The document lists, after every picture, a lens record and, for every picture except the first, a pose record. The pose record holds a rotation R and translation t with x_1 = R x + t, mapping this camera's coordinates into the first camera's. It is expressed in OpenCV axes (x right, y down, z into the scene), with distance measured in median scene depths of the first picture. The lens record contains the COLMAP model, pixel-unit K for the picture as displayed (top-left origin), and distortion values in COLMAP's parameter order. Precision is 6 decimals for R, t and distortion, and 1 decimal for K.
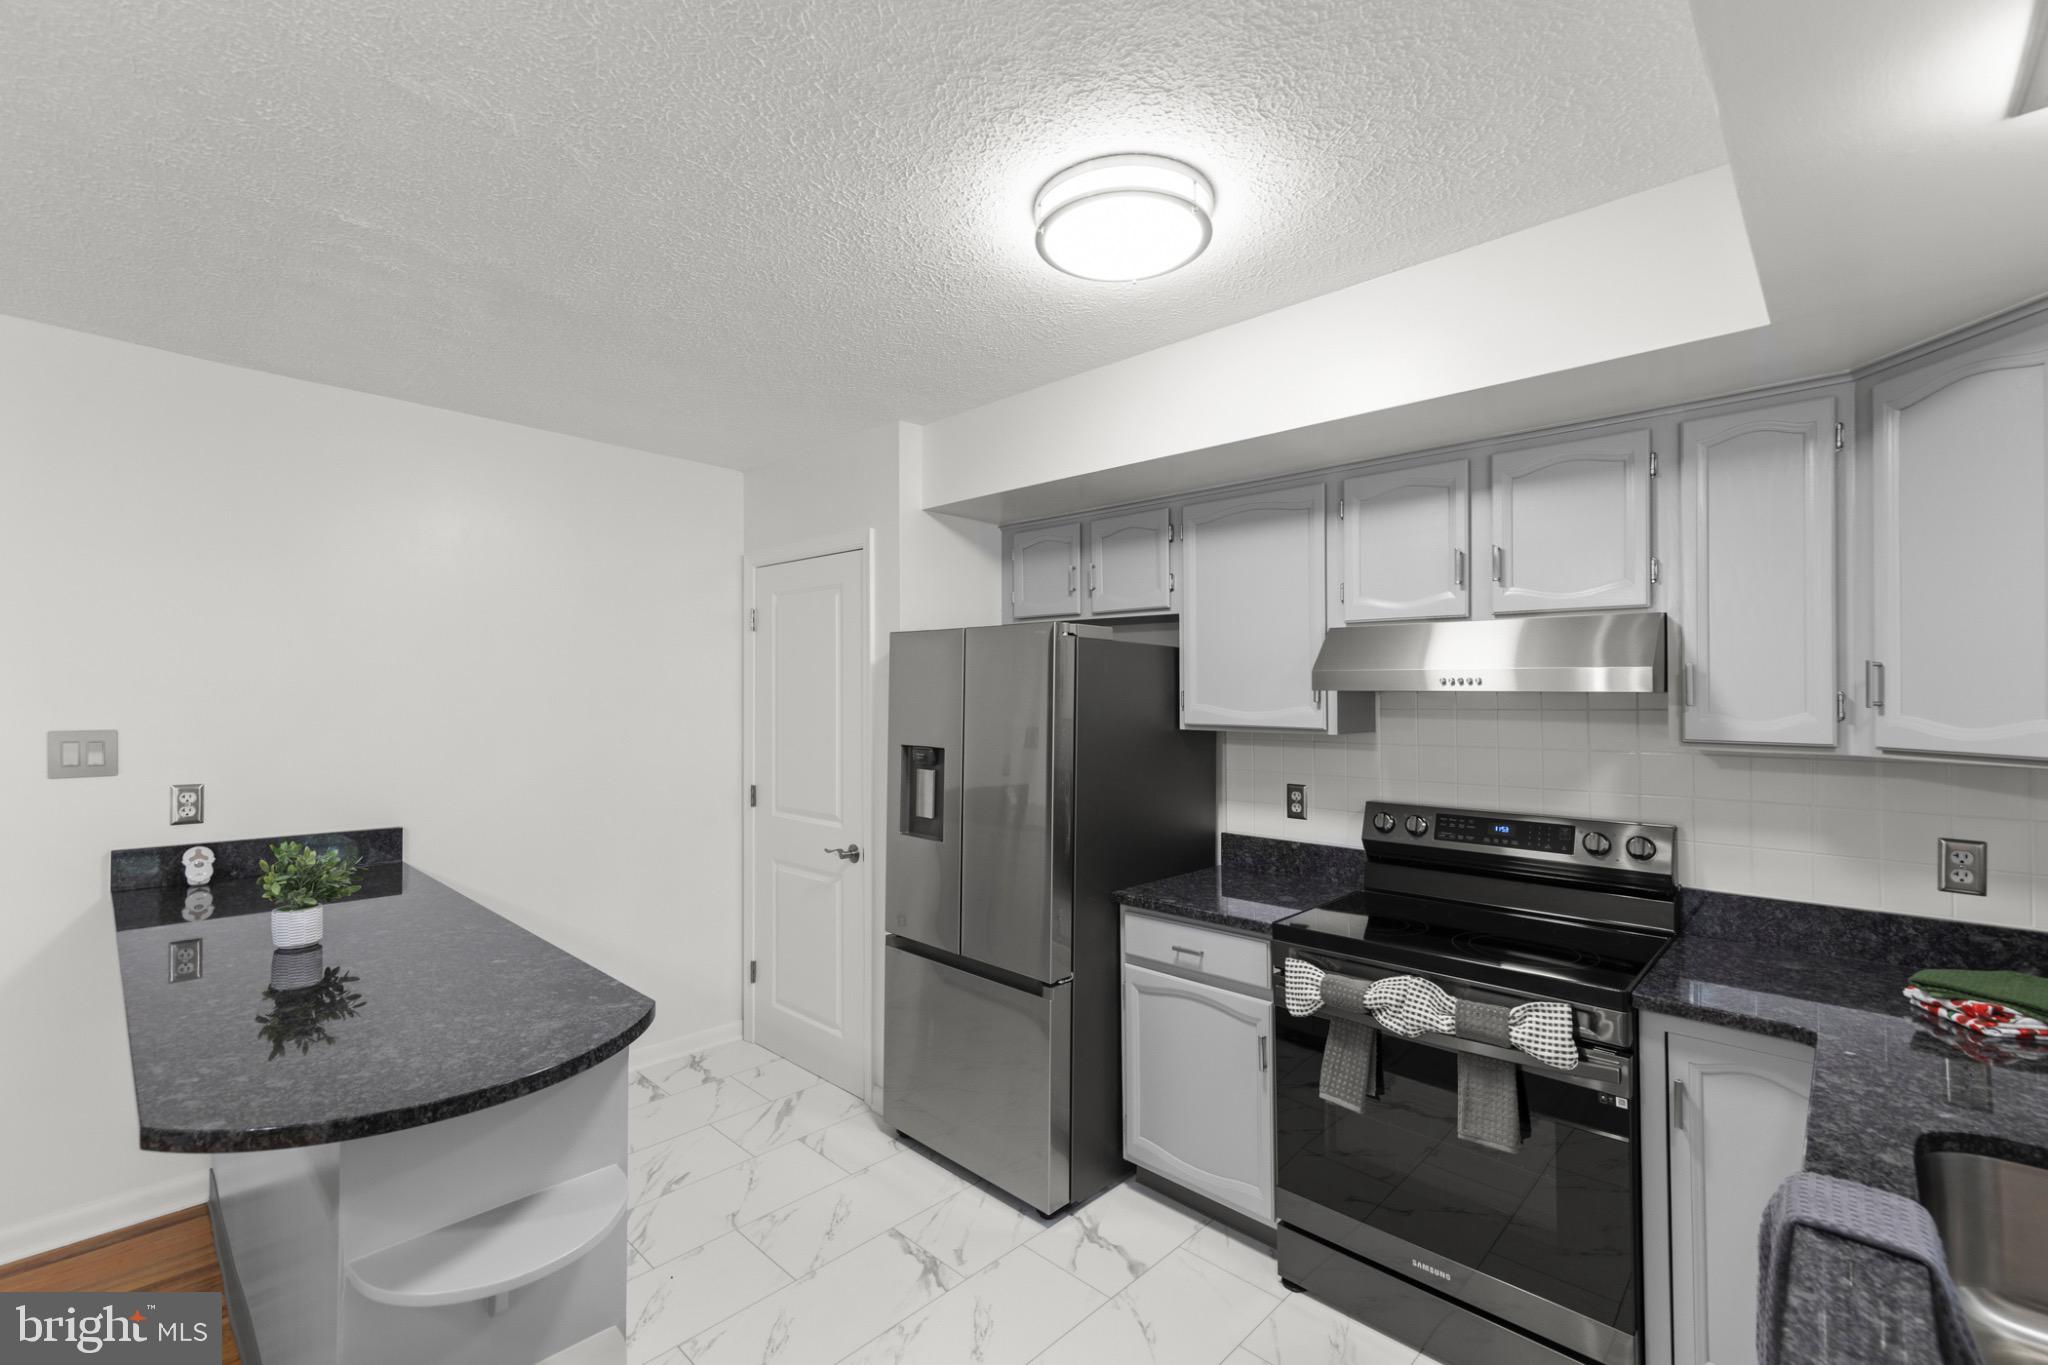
lens RADIAL K [[883.0, 0, 980.5], [0, 883.0, 683.6], [0, 0, 1]] dist [0.008201, -0.000025]
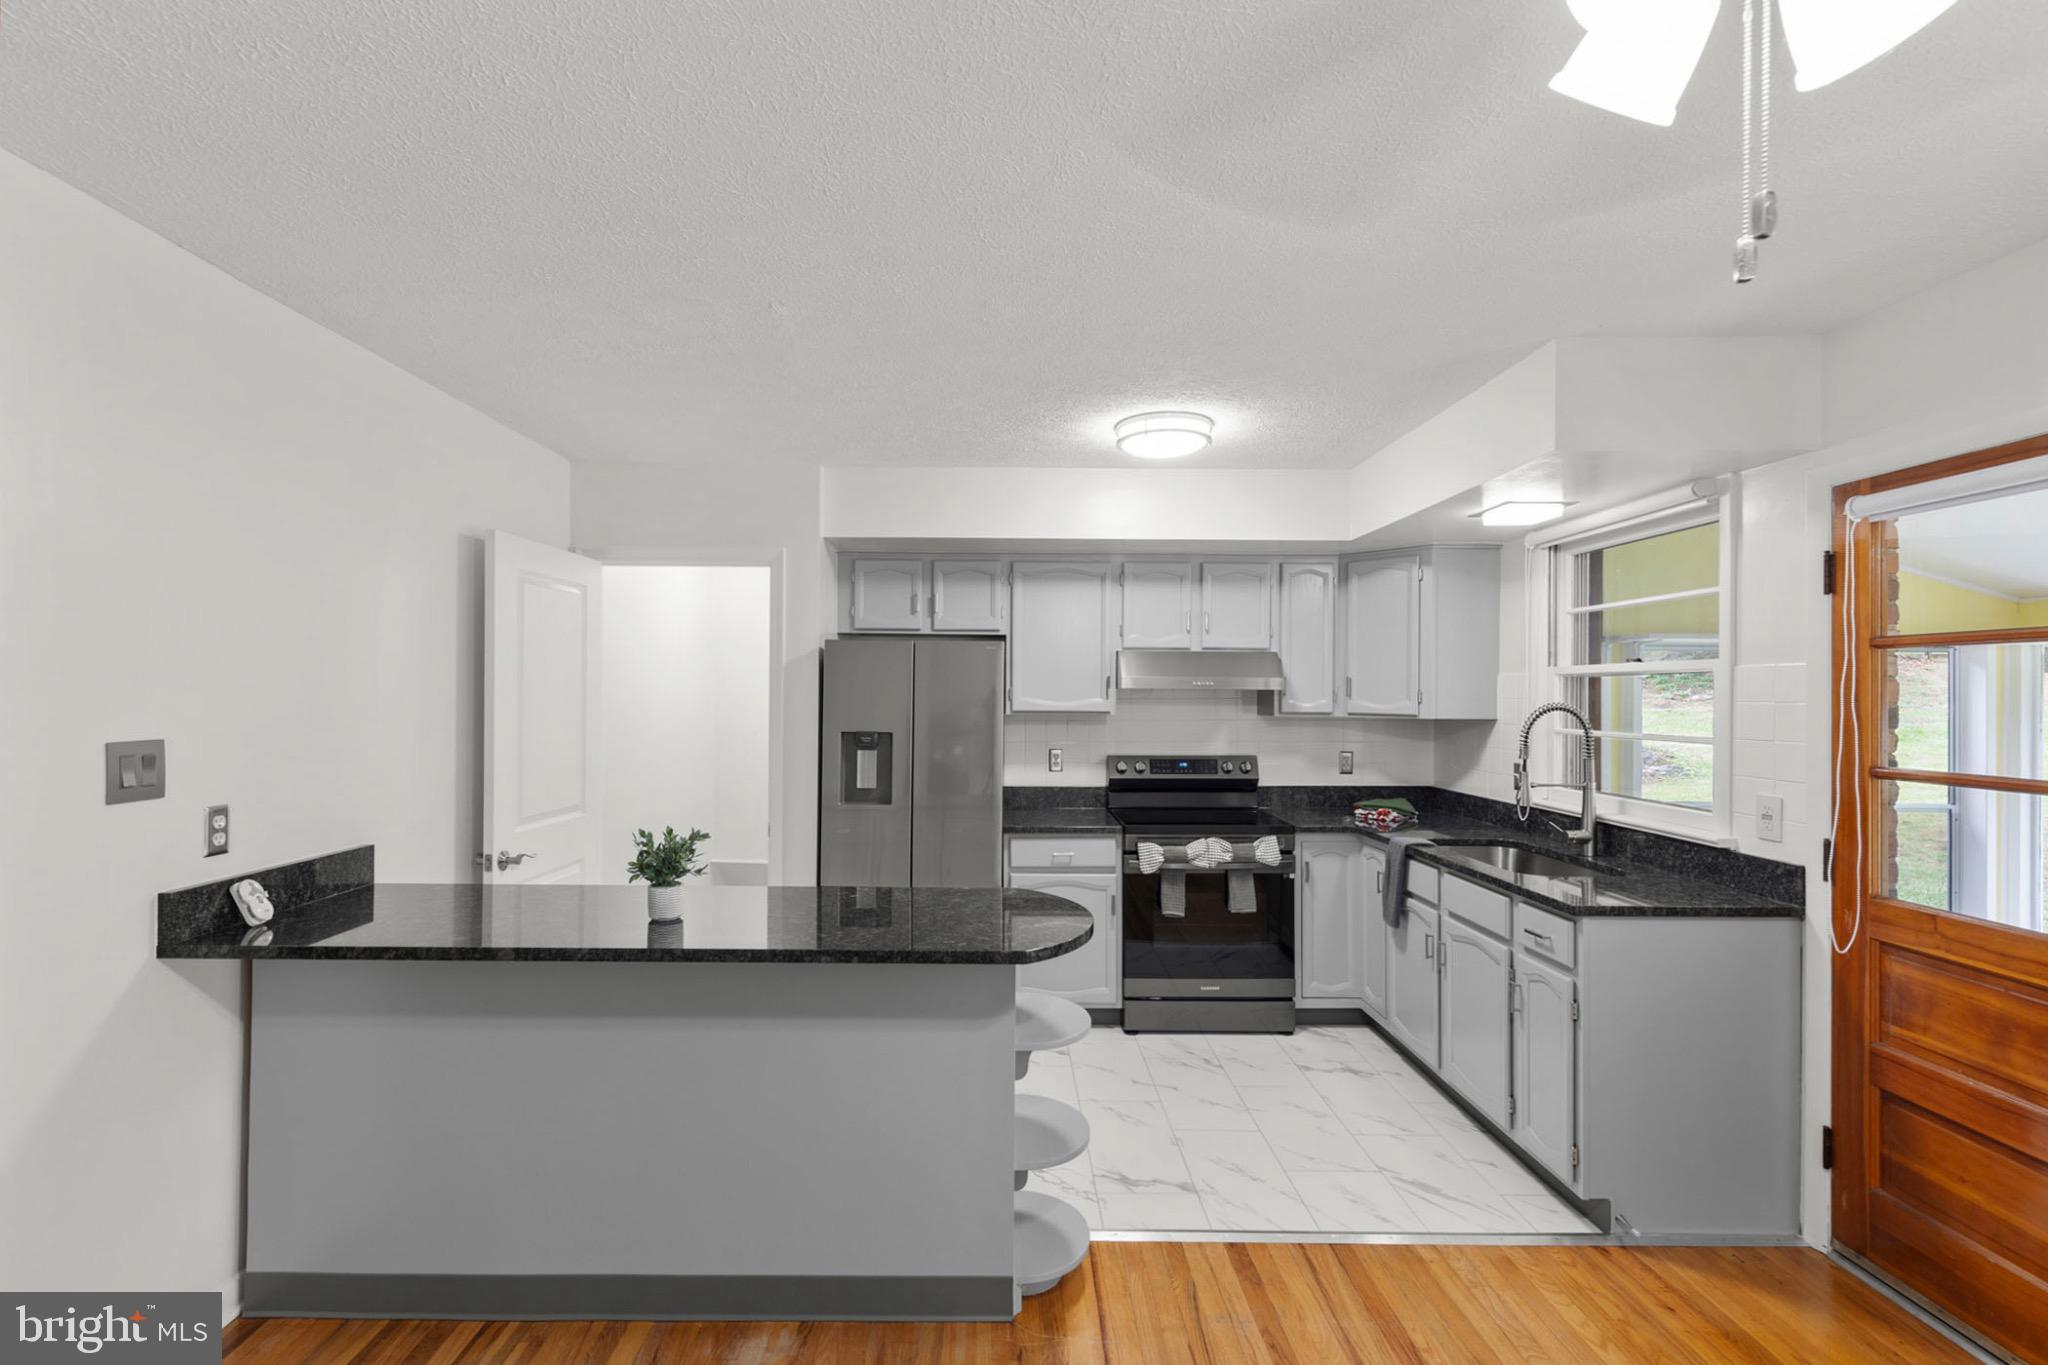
lens RADIAL K [[883.0, 0, 996.5], [0, 883.0, 696.0], [0, 0, 1]] dist [0.008201, -0.000025]
pose [[0.720343, -0.004303, 0.693604, -0.990903], [-0.009167, 0.999834, 0.015723, -0.002471], [-0.693557, -0.017684, 0.720185, -0.046682]]
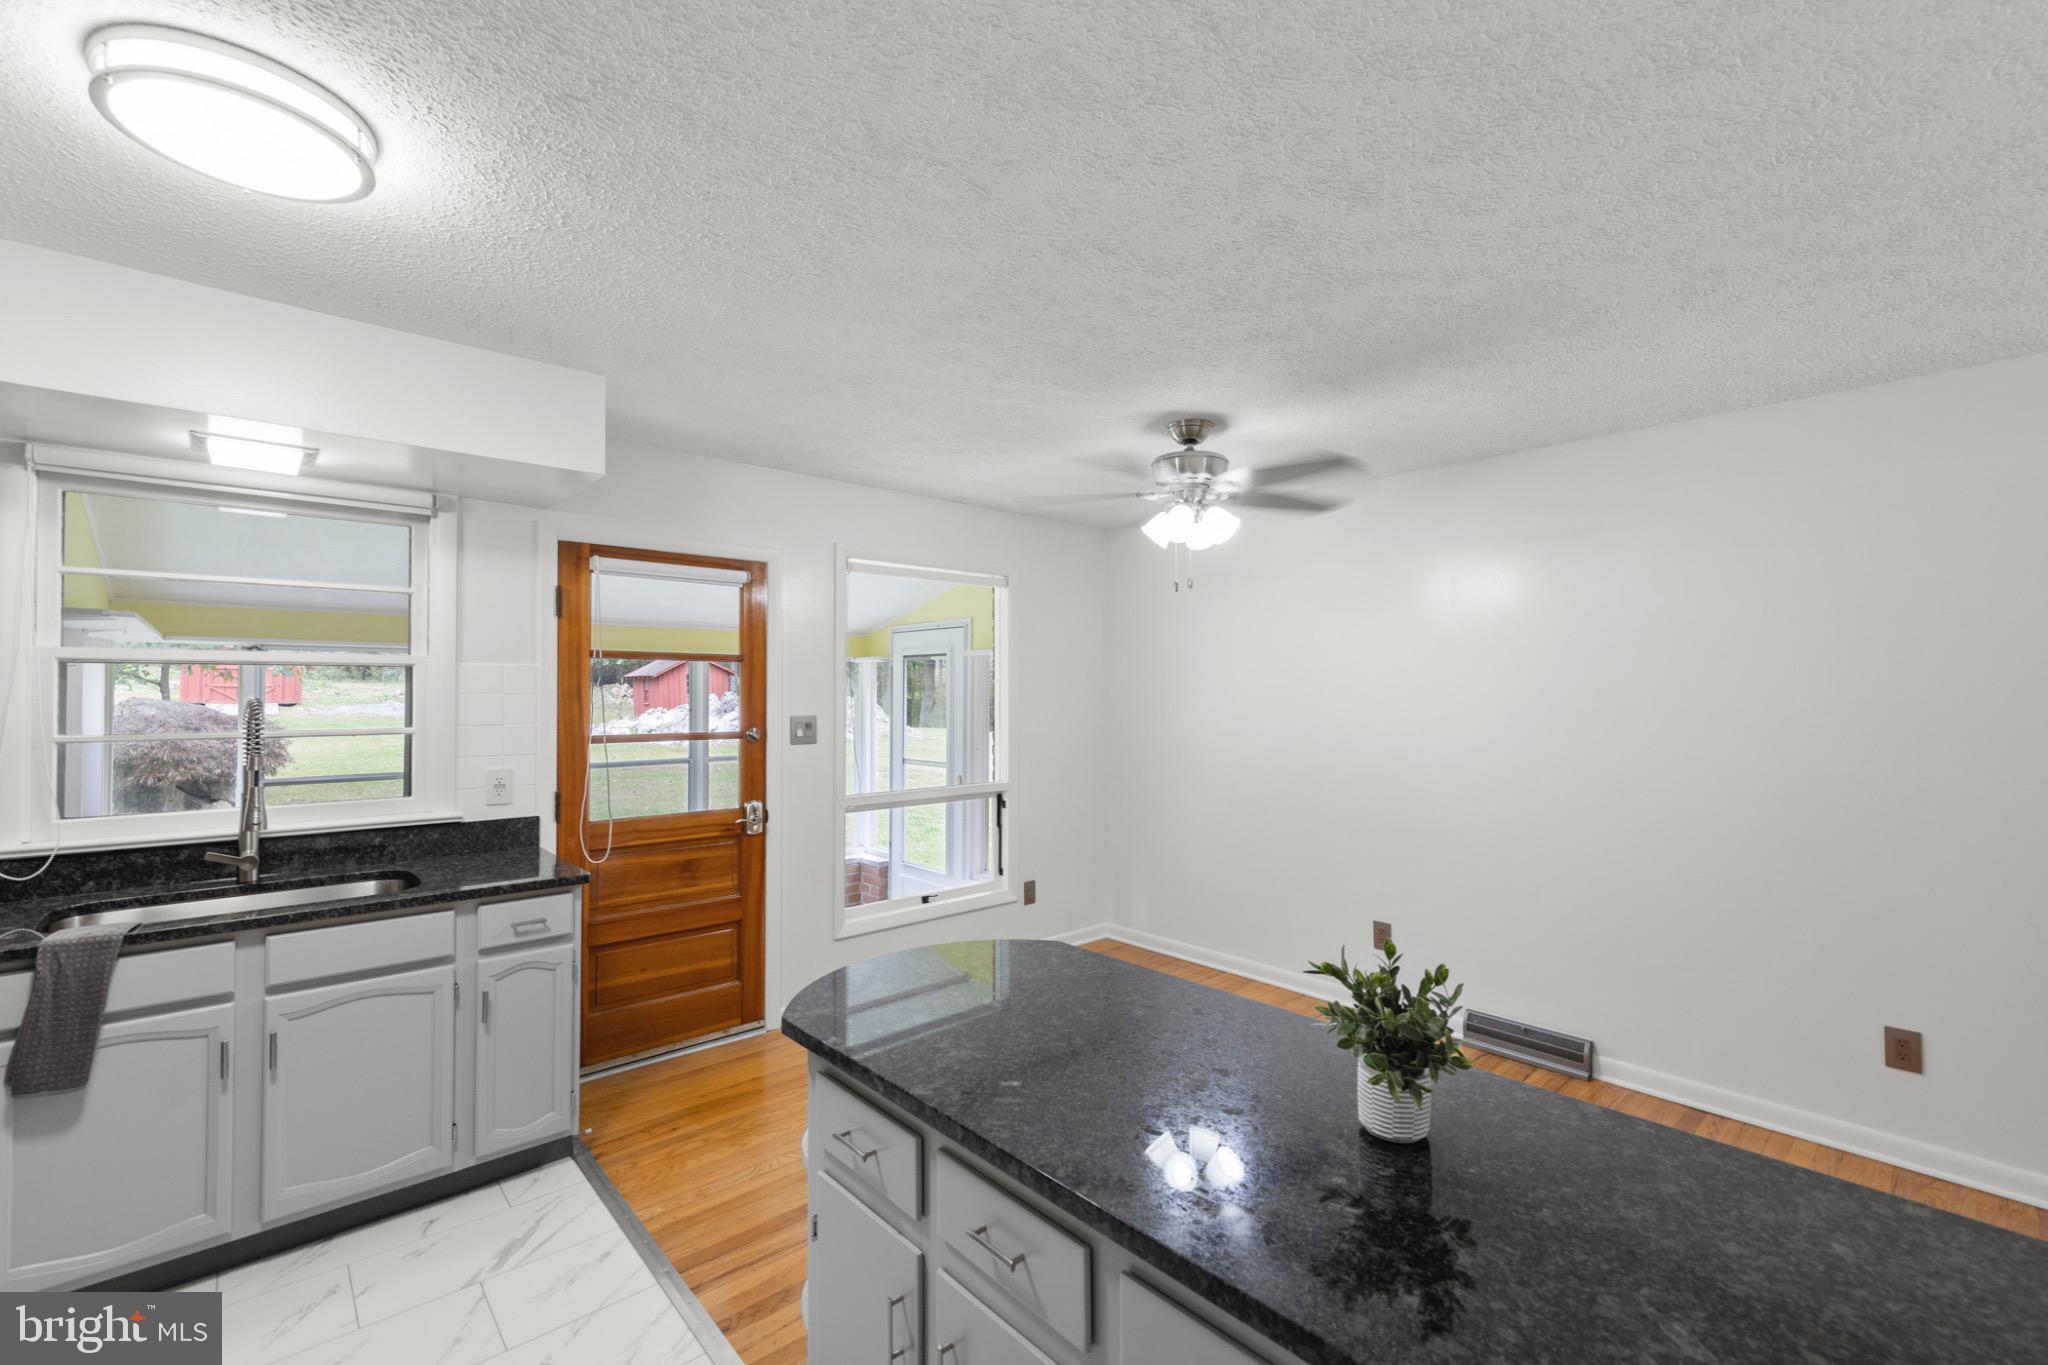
lens RADIAL K [[883.0, 0, 1038.7], [0, 883.0, 683.9], [0, 0, 1]] dist [0.008201, -0.000025]
pose [[-0.998062, -0.007793, 0.061739, -0.476618], [-0.009113, 0.999735, -0.021124, 0.018768], [-0.061558, -0.021646, -0.997869, 1.321362]]
